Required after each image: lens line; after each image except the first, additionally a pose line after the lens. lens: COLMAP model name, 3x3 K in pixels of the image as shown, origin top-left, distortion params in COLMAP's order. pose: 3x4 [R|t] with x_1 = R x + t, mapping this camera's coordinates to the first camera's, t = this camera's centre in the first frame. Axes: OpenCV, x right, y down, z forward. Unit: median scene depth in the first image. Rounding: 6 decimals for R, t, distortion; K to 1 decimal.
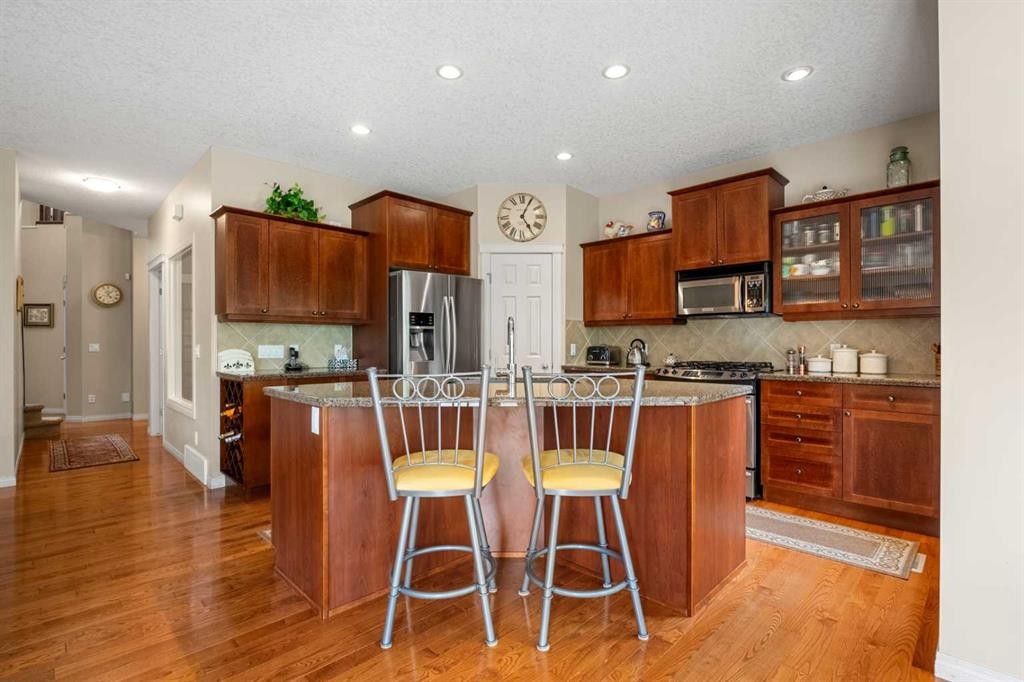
lens RADIAL K [[475.7, 0, 509.9], [0, 475.7, 344.4], [0, 0, 1]] dist [-0.002805, -0.001295]
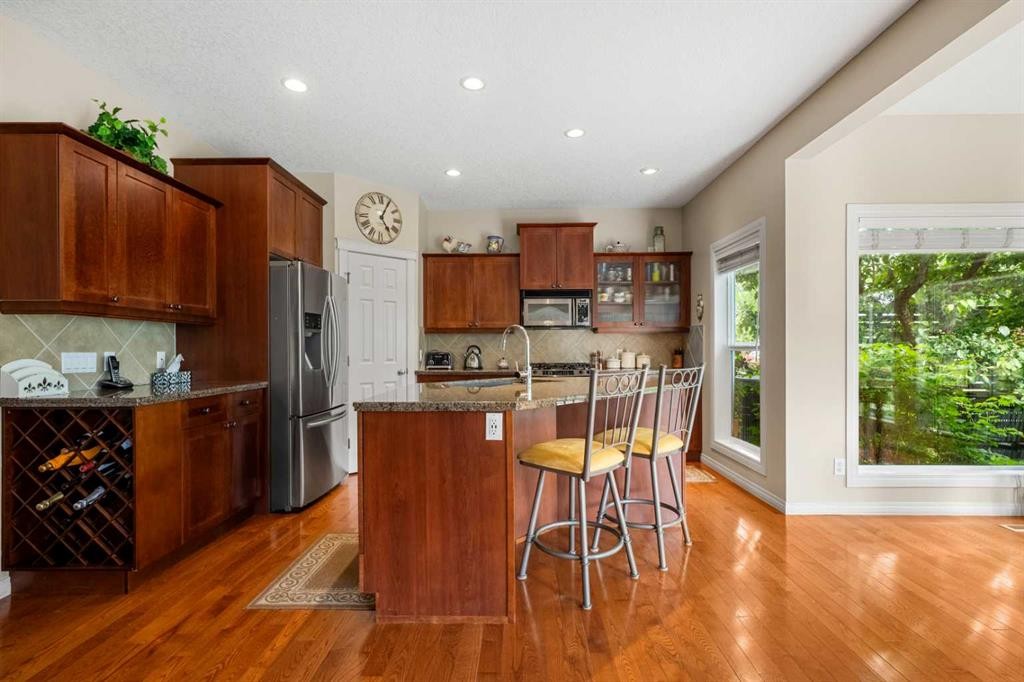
lens RADIAL K [[495.1, 0, 509.8], [0, 495.1, 349.5], [0, 0, 1]] dist [-0.003635, -0.000095]
pose [[0.719131, -0.000537, 0.694875, -0.520335], [0.004365, 0.999983, -0.003745, 0.003032], [-0.694861, 0.005727, 0.719121, 0.109593]]
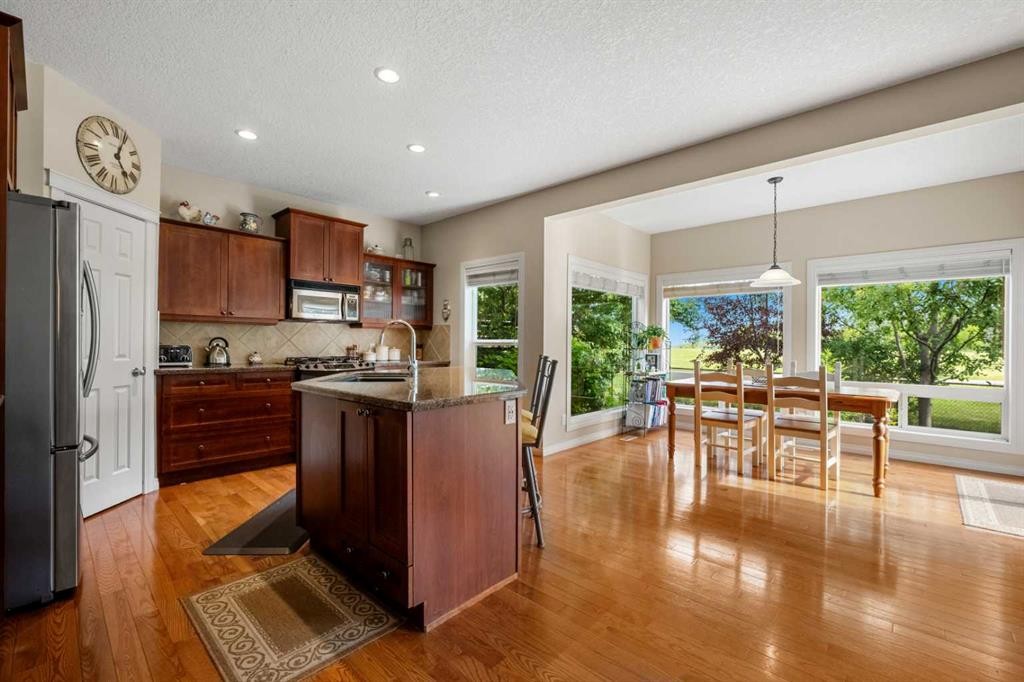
lens RADIAL K [[440.7, 0, 516.8], [0, 440.7, 345.9], [0, 0, 1]] dist [0.002621, -0.000416]
pose [[-0.059370, -0.006169, 0.998217, -0.696020], [-0.004388, 0.999973, 0.005919, -0.002295], [-0.998226, -0.004029, -0.059396, 0.496387]]
